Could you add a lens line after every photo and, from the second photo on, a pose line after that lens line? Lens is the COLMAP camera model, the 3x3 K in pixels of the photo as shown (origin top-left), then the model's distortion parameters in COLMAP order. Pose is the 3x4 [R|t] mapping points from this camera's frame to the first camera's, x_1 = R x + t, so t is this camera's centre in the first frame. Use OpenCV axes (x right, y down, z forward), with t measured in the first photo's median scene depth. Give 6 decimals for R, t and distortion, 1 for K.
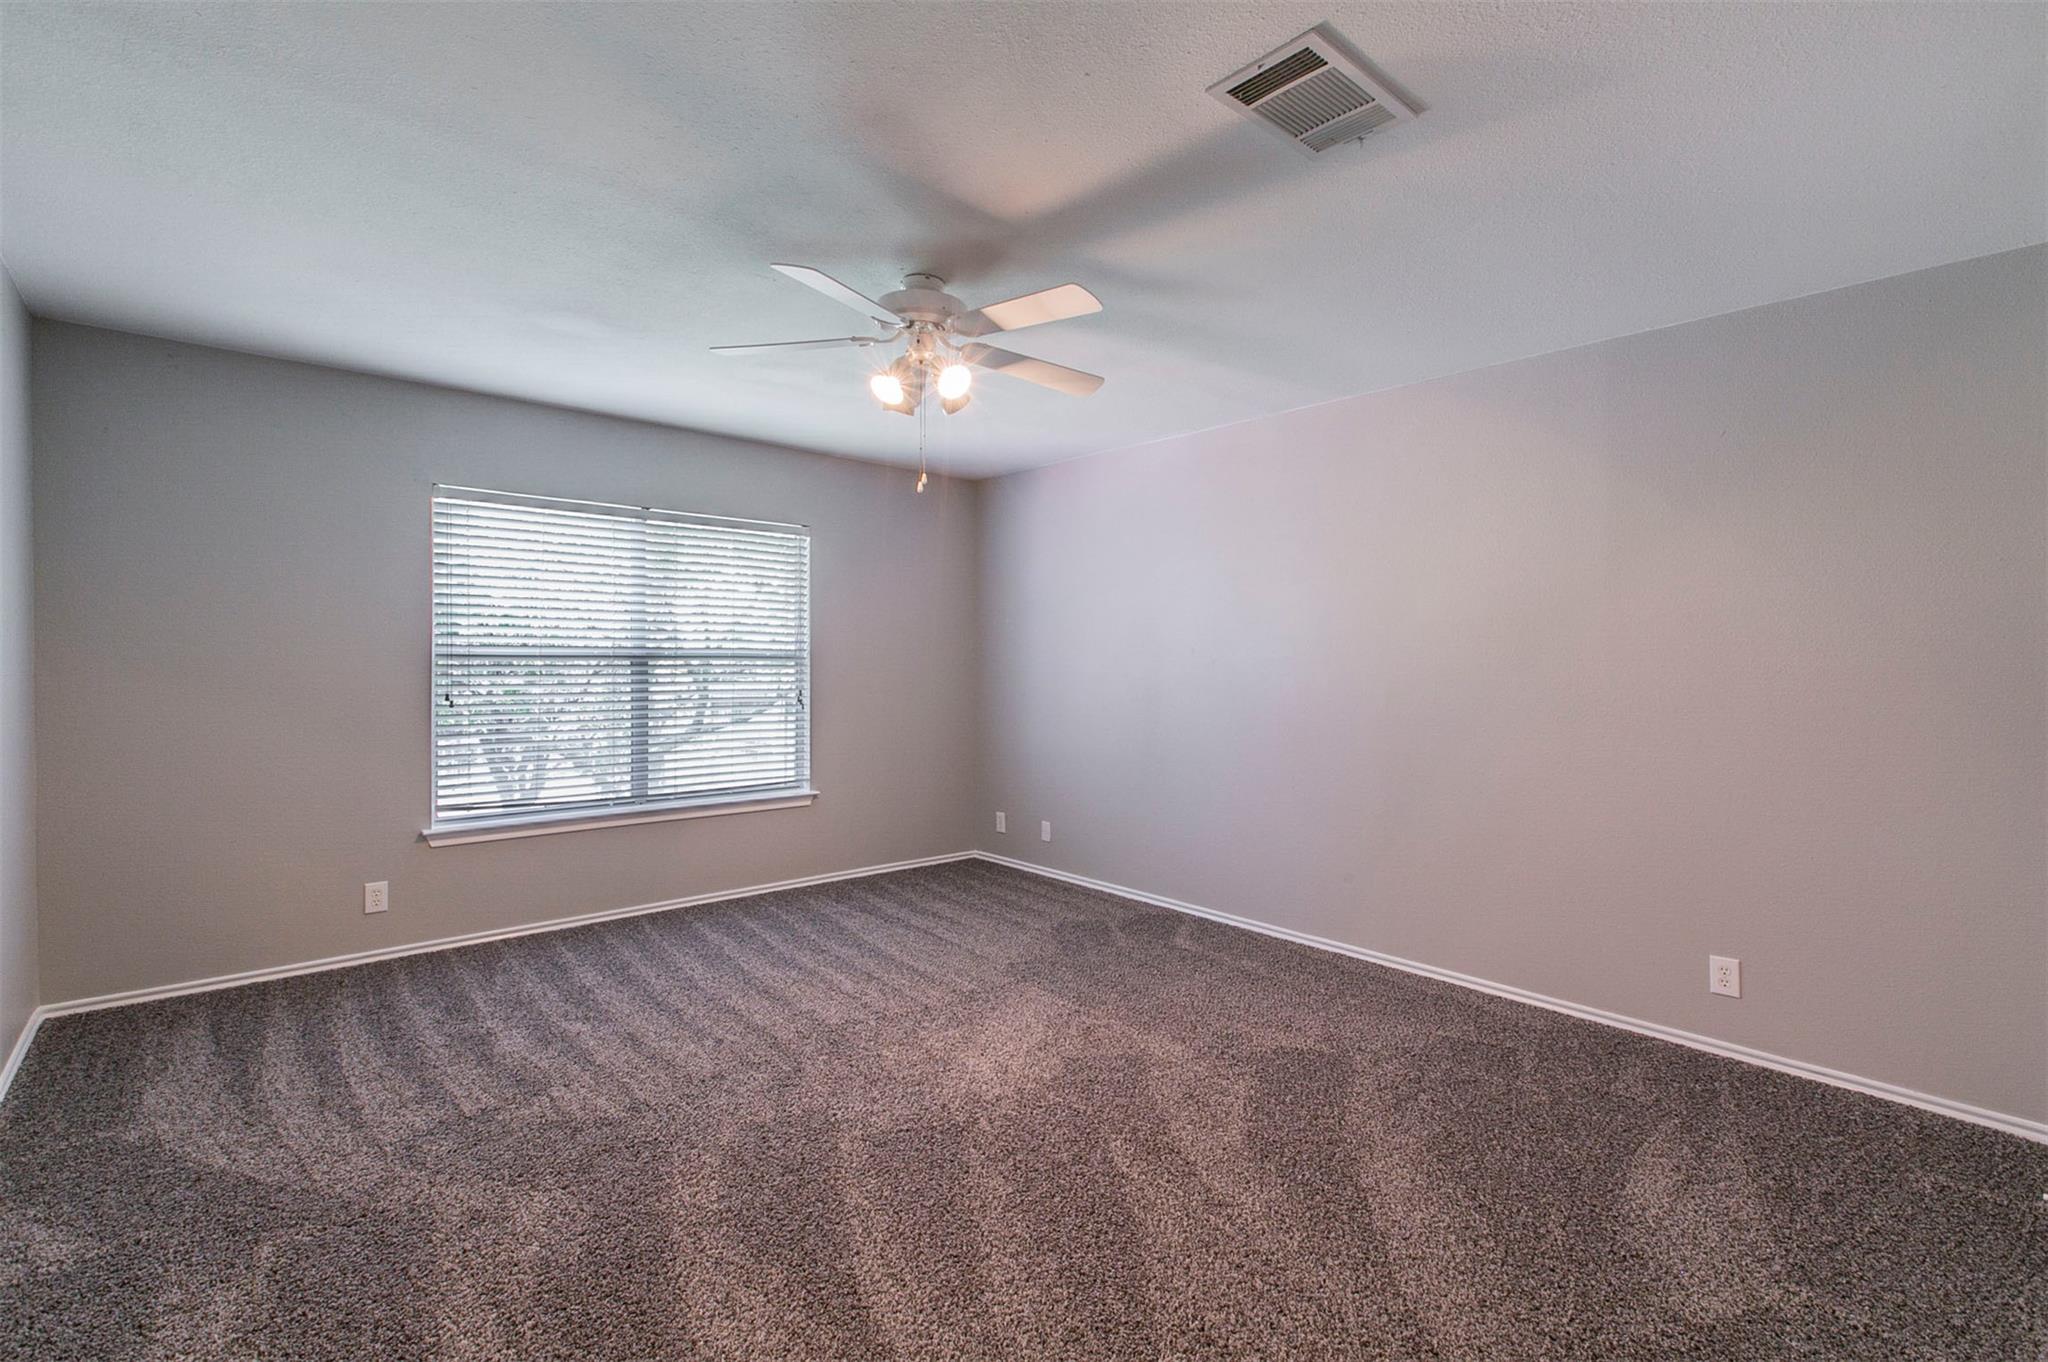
lens RADIAL K [[919.8, 0, 1023.0], [0, 919.8, 668.5], [0, 0, 1]] dist [0.001327, 0.000126]
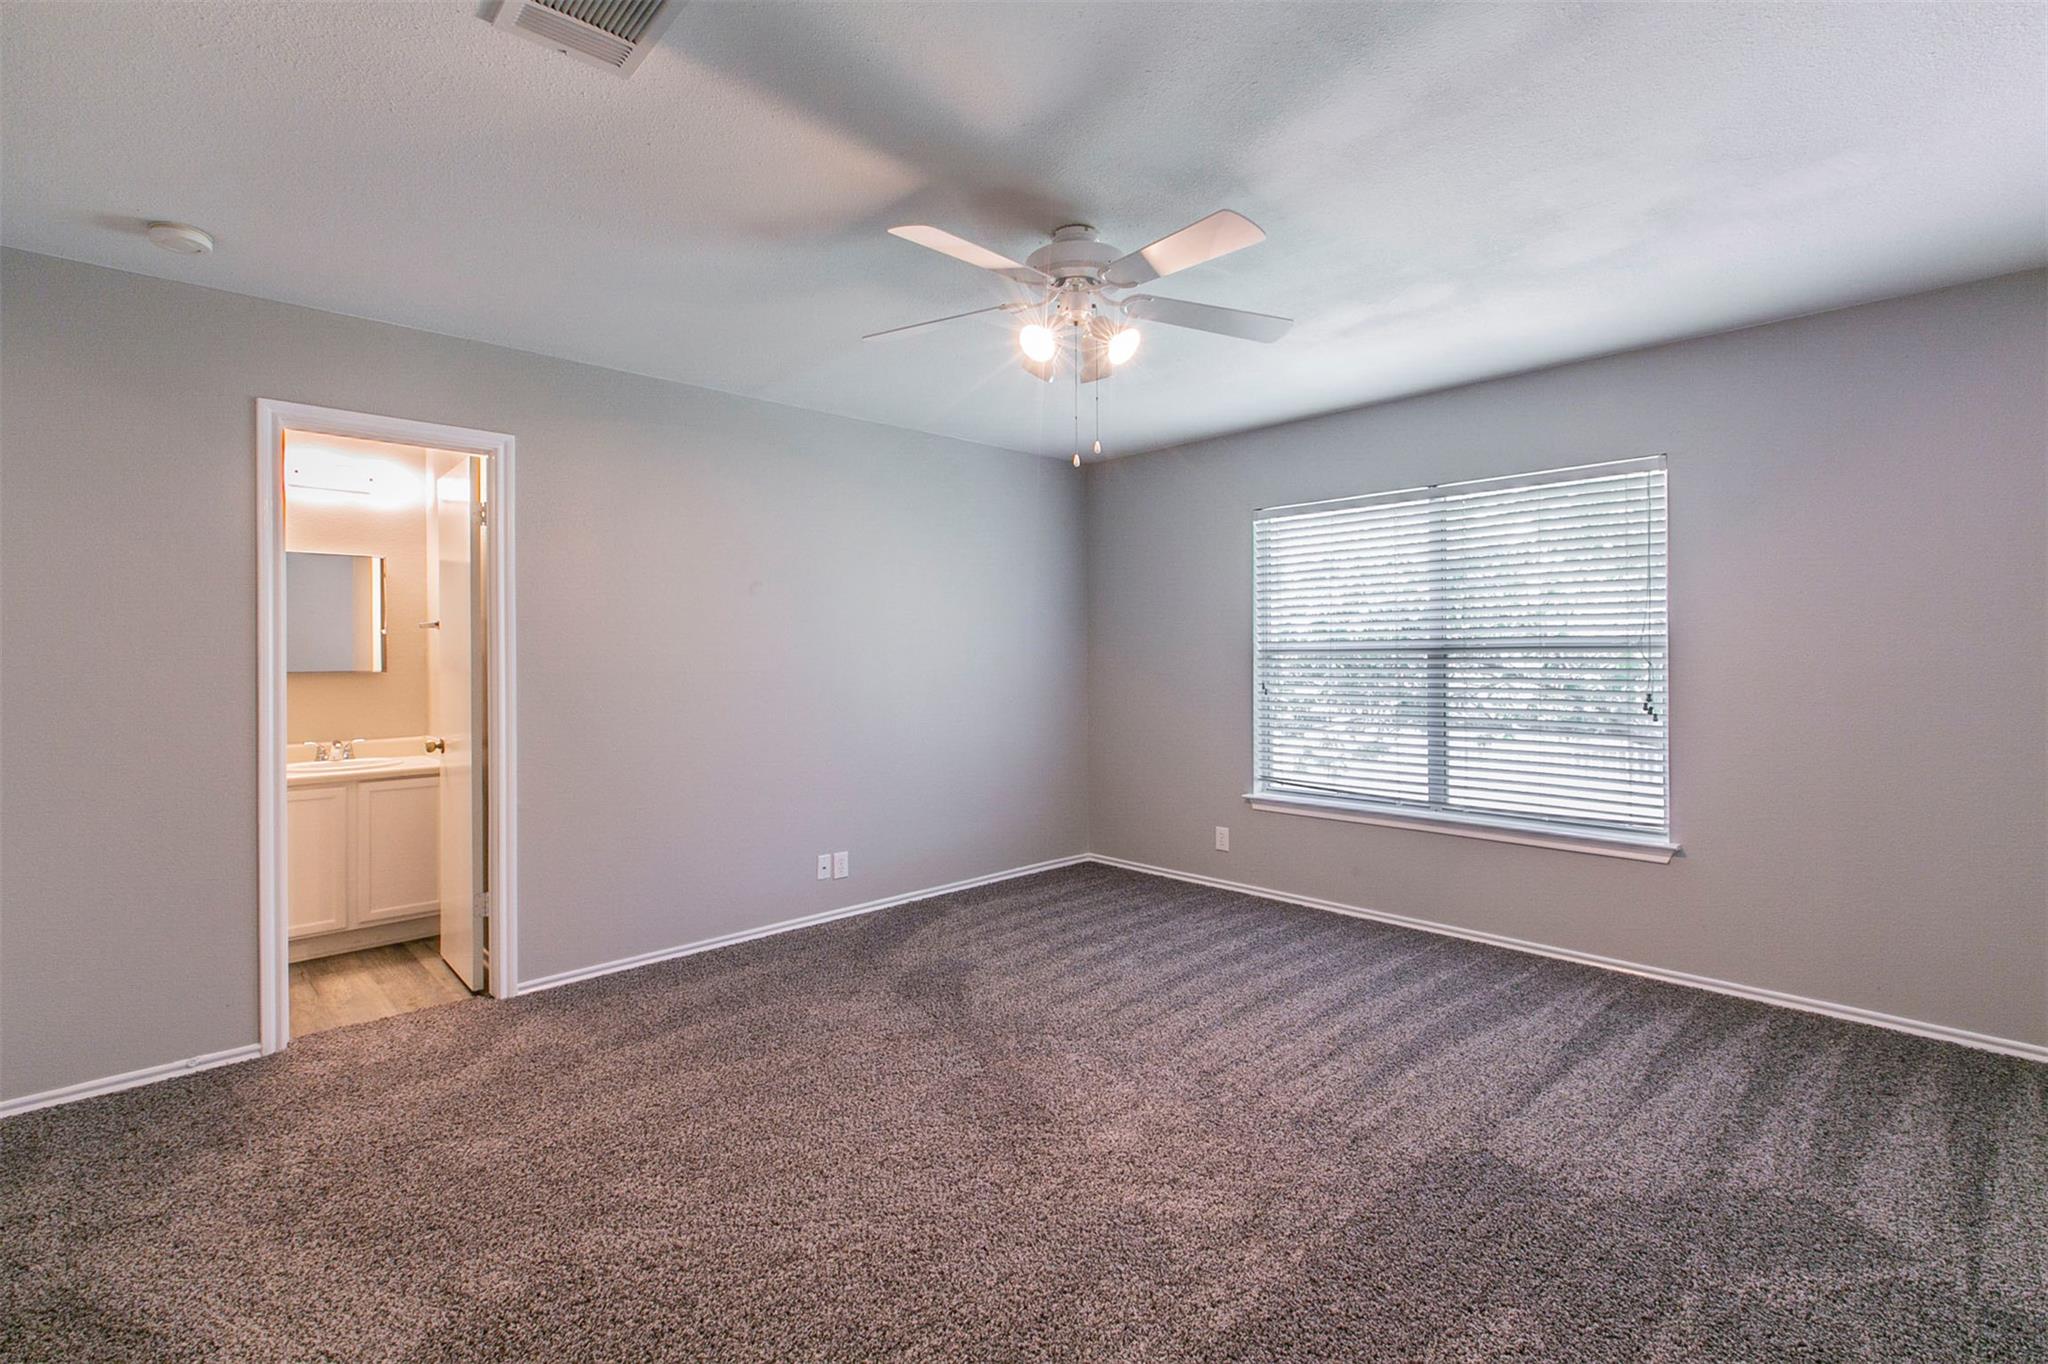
lens RADIAL K [[919.8, 0, 1023.0], [0, 919.8, 669.5], [0, 0, 1]] dist [0.001327, 0.000126]
pose [[0.041321, 0.008136, -0.999113, 0.496809], [-0.002537, 0.999964, 0.008038, 0.001104], [0.999143, 0.002203, 0.041341, 0.577740]]
